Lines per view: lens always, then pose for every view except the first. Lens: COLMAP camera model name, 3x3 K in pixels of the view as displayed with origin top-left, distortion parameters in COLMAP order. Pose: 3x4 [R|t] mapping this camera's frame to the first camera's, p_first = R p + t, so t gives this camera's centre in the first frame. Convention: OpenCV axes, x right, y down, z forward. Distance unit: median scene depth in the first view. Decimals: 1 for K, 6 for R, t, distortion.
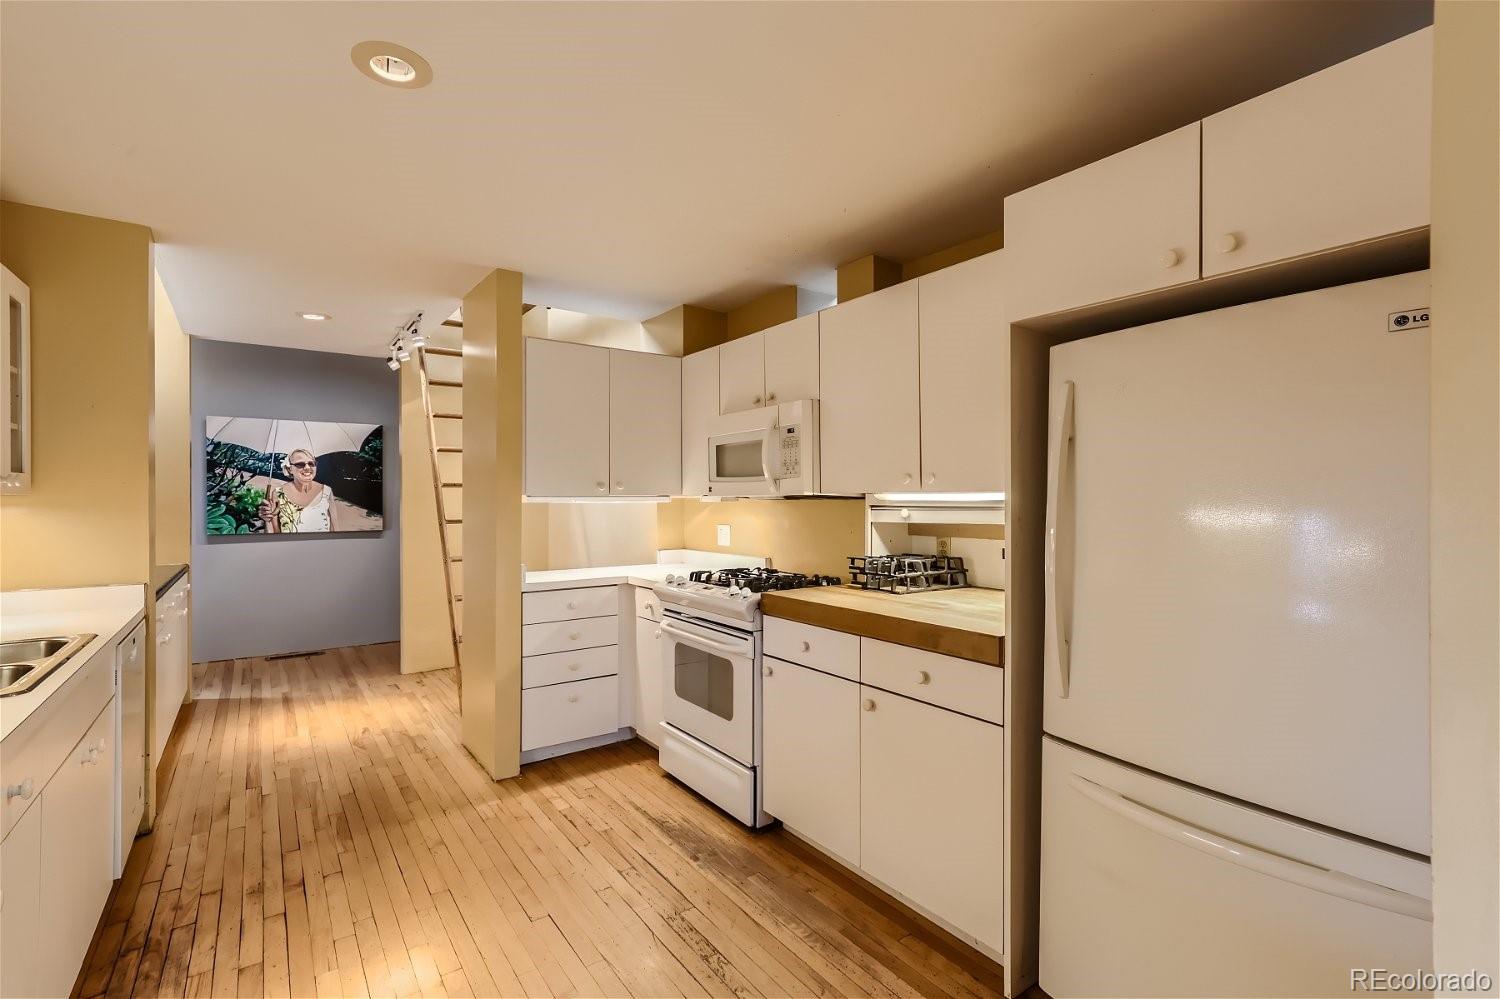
lens RADIAL K [[687.2, 0, 753.8], [0, 687.2, 501.8], [0, 0, 1]] dist [-0.004142, -0.000518]
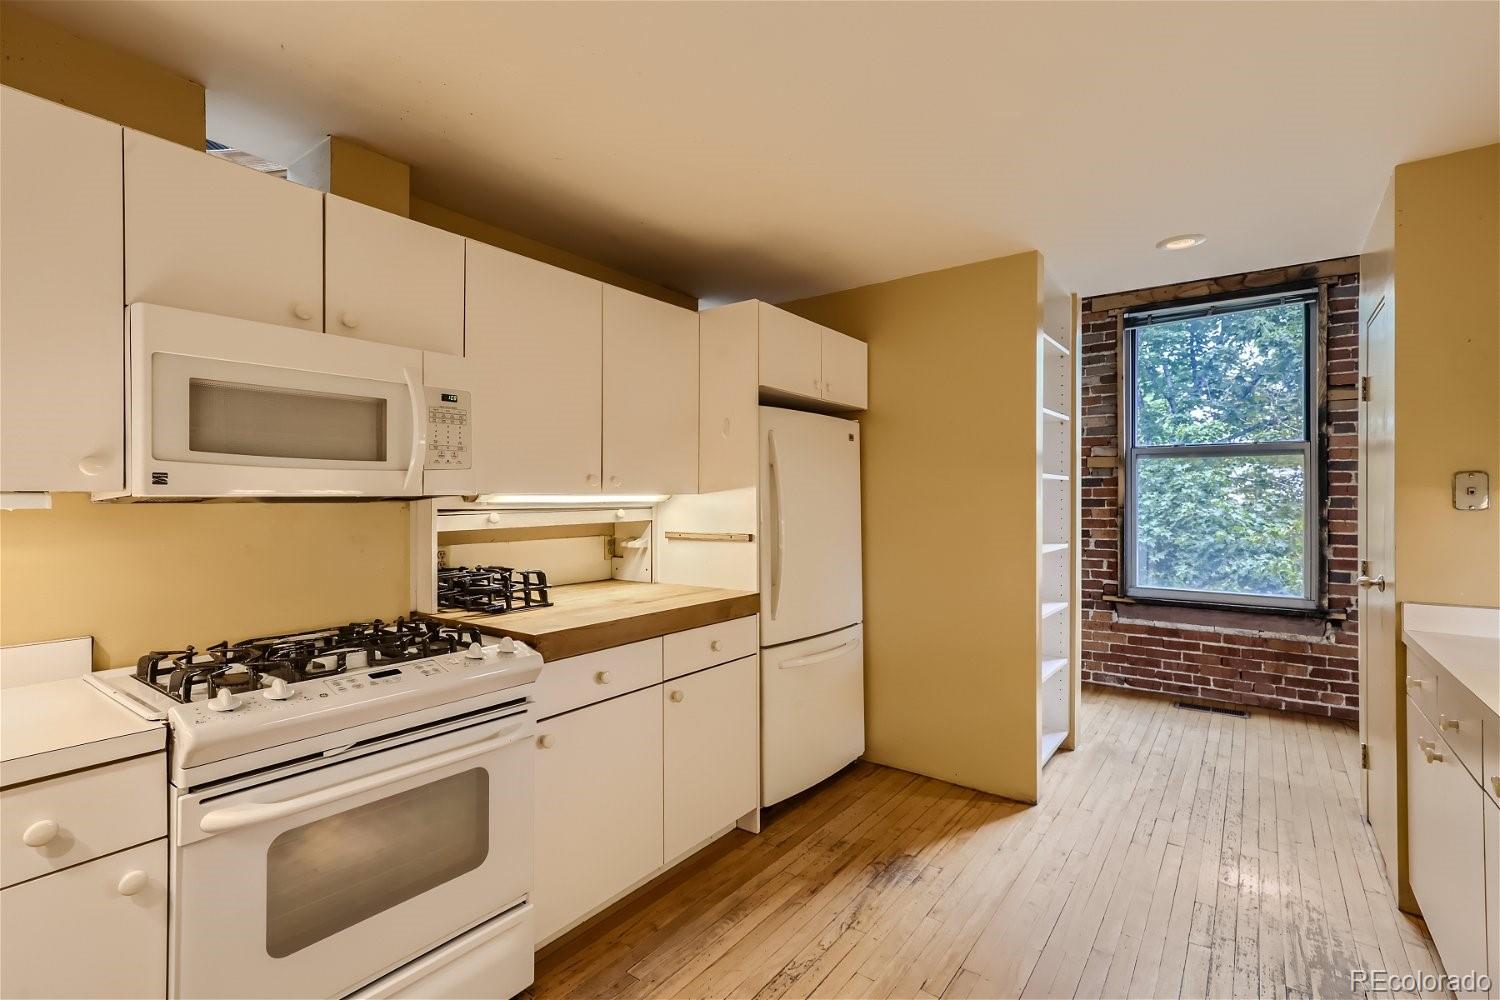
lens RADIAL K [[687.2, 0, 745.7], [0, 687.2, 497.0], [0, 0, 1]] dist [-0.004142, -0.000518]
pose [[-0.295378, 0.003076, 0.955376, -0.808304], [0.003942, 0.999990, -0.002001, -0.006735], [-0.955372, 0.003175, -0.295387, 1.120797]]
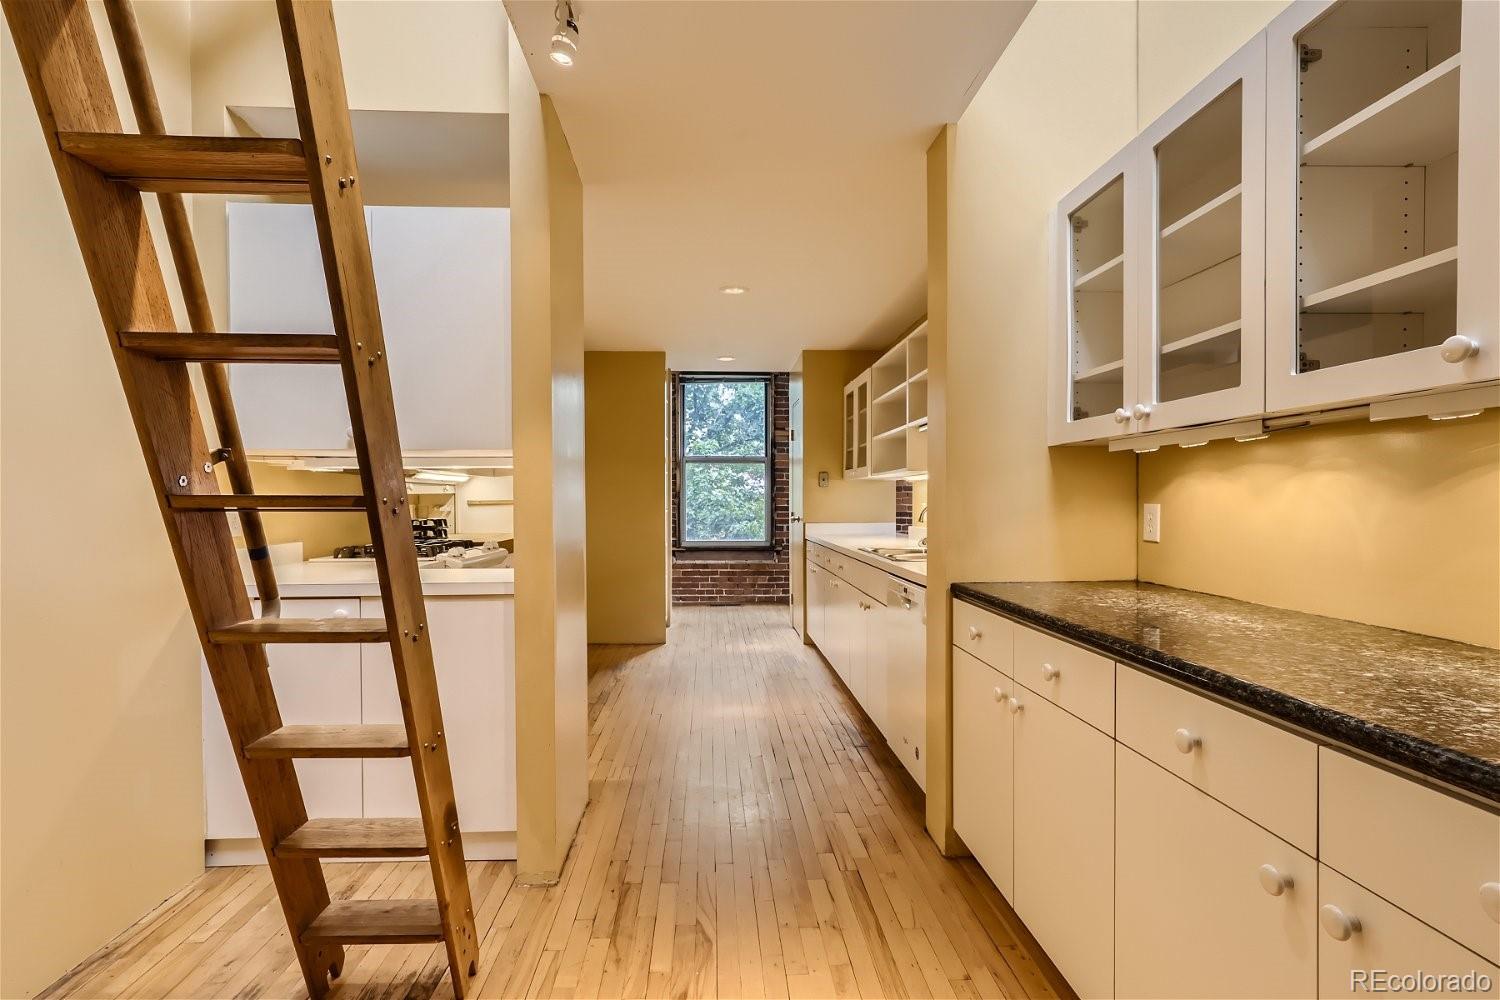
lens RADIAL K [[687.2, 0, 749.0], [0, 687.2, 502.1], [0, 0, 1]] dist [-0.004142, -0.000518]
pose [[-0.836535, -0.000985, 0.547913, -1.243300], [0.004899, 0.999945, 0.009276, 0.035054], [-0.547892, 0.010444, -0.836484, 1.937882]]
